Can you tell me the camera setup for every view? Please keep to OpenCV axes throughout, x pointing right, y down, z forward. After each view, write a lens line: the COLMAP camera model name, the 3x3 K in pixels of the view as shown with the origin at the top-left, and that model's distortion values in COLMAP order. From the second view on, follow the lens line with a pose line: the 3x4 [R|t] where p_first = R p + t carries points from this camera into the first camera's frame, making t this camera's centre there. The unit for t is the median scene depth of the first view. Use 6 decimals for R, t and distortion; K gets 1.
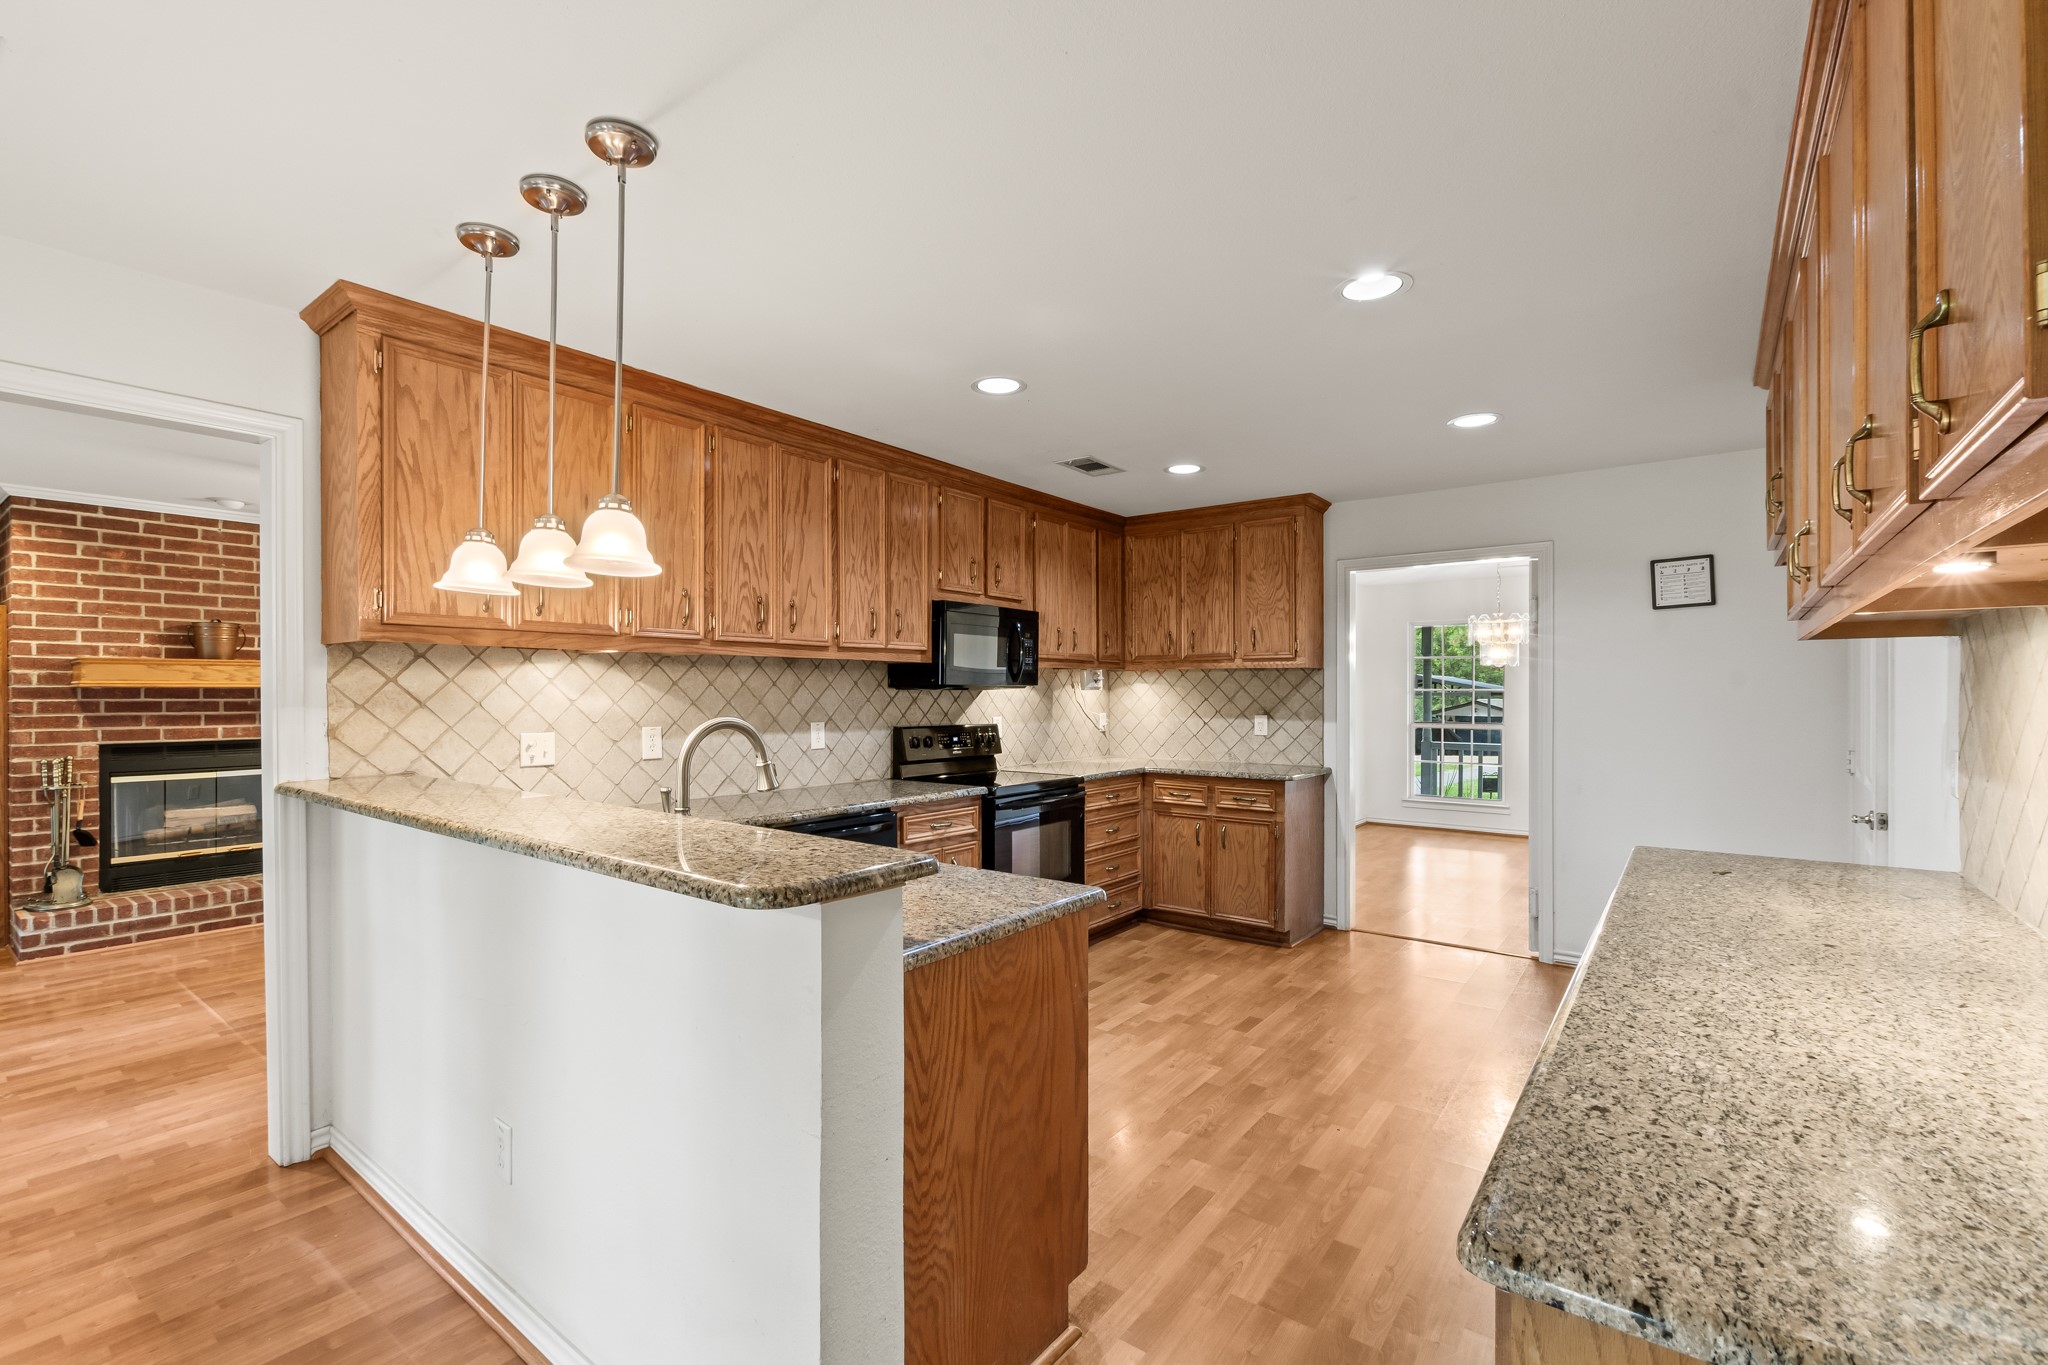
lens RADIAL K [[893.5, 0, 1007.7], [0, 893.5, 690.6], [0, 0, 1]] dist [0.007585, -0.000898]
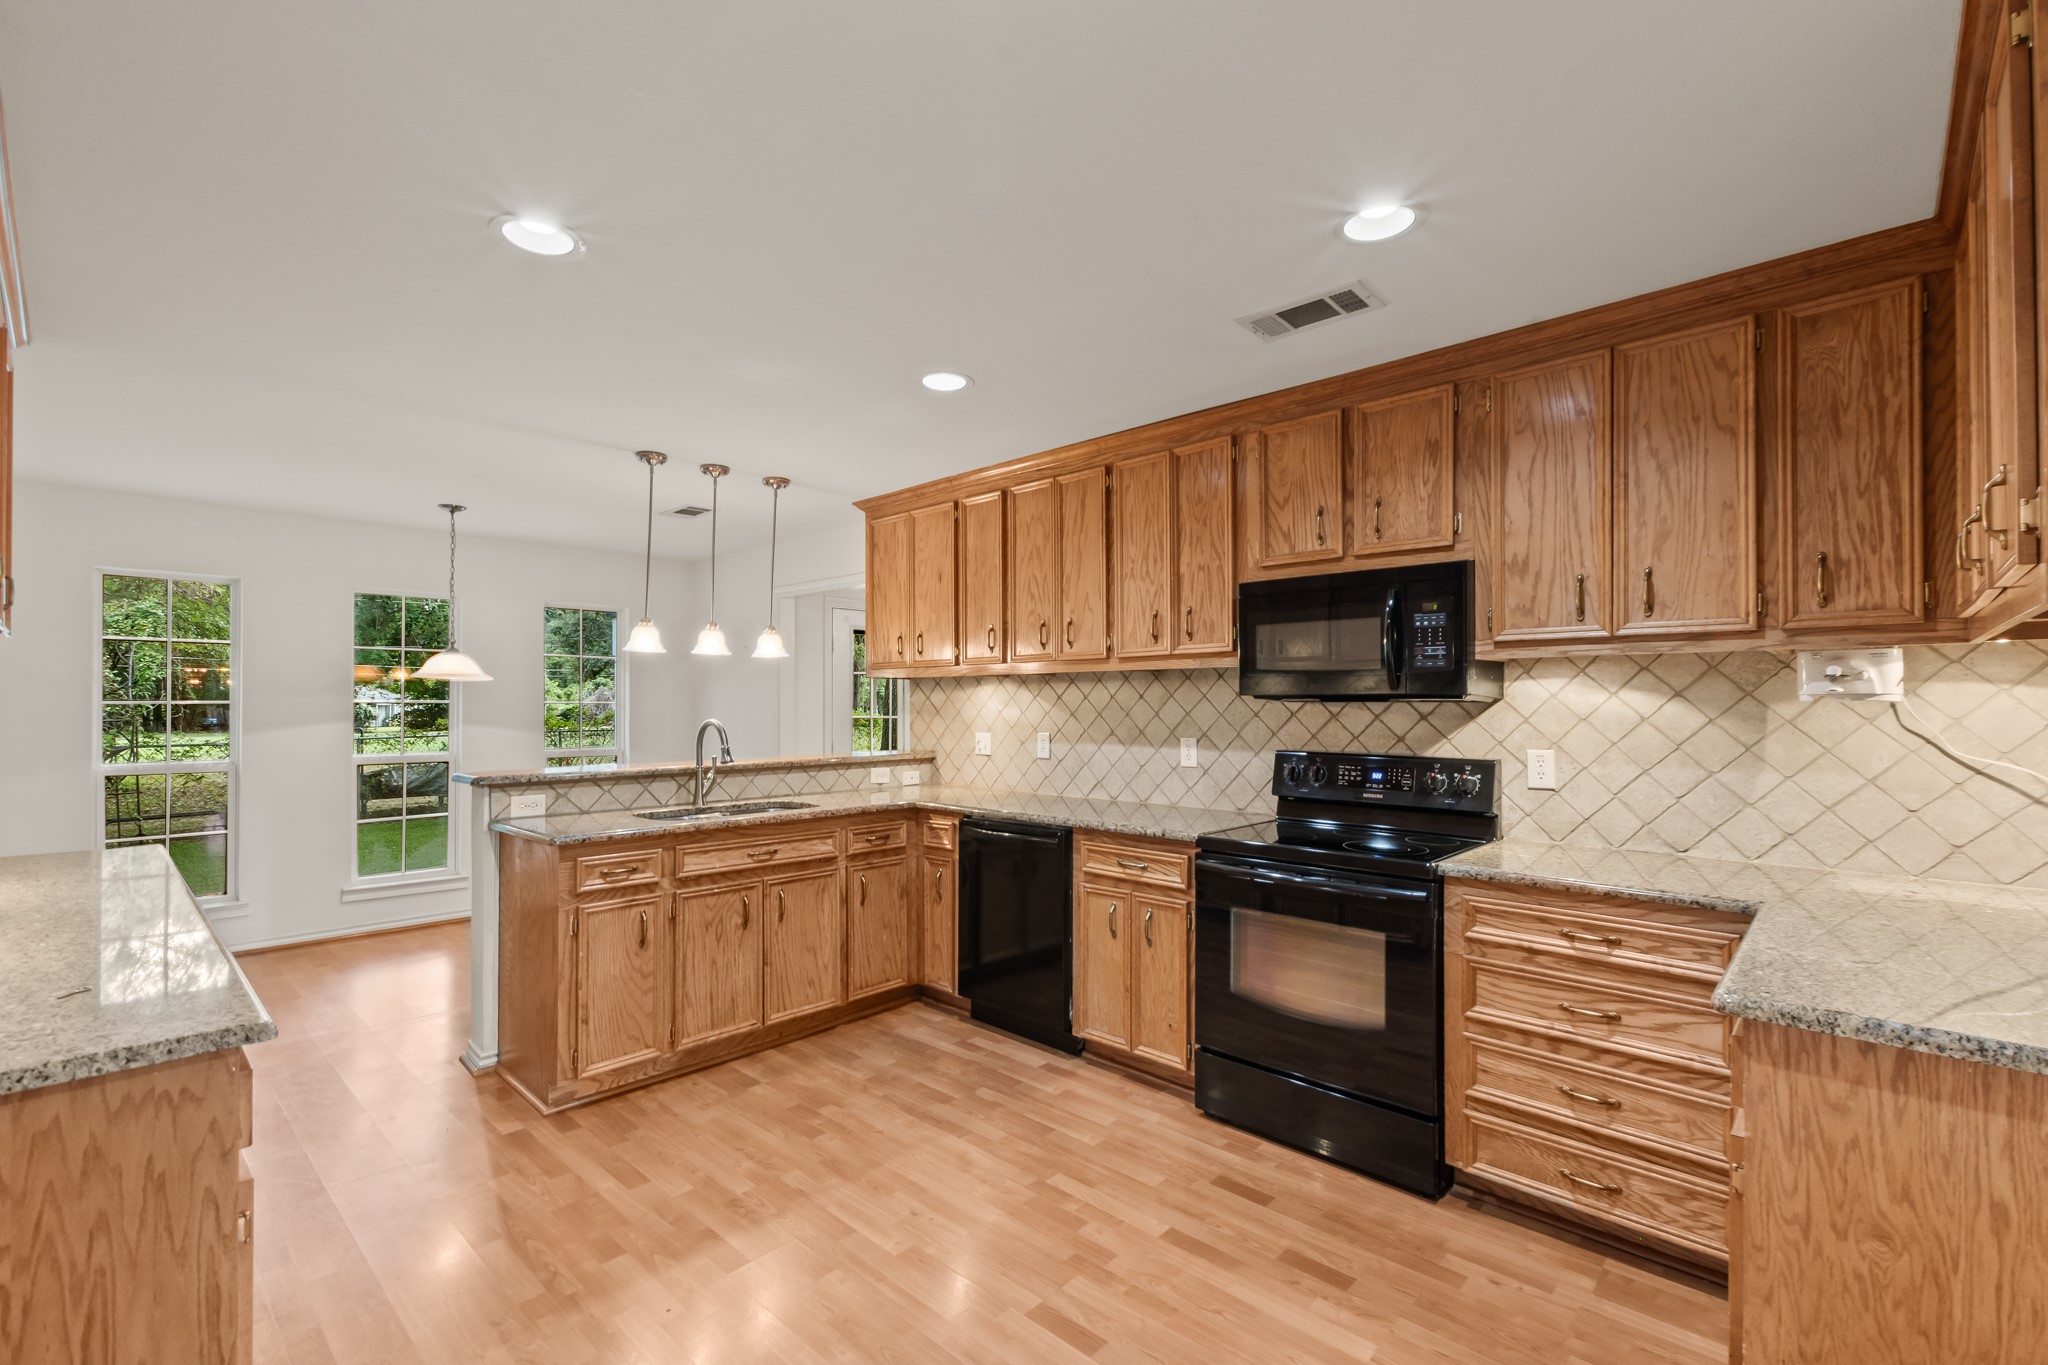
lens RADIAL K [[893.5, 0, 1007.7], [0, 893.5, 690.6], [0, 0, 1]] dist [0.007585, -0.000898]
pose [[-0.105584, -0.016256, -0.994277, 0.743676], [0.001144, 0.999864, -0.016469, 0.001881], [0.994410, -0.002877, -0.105551, 0.939807]]
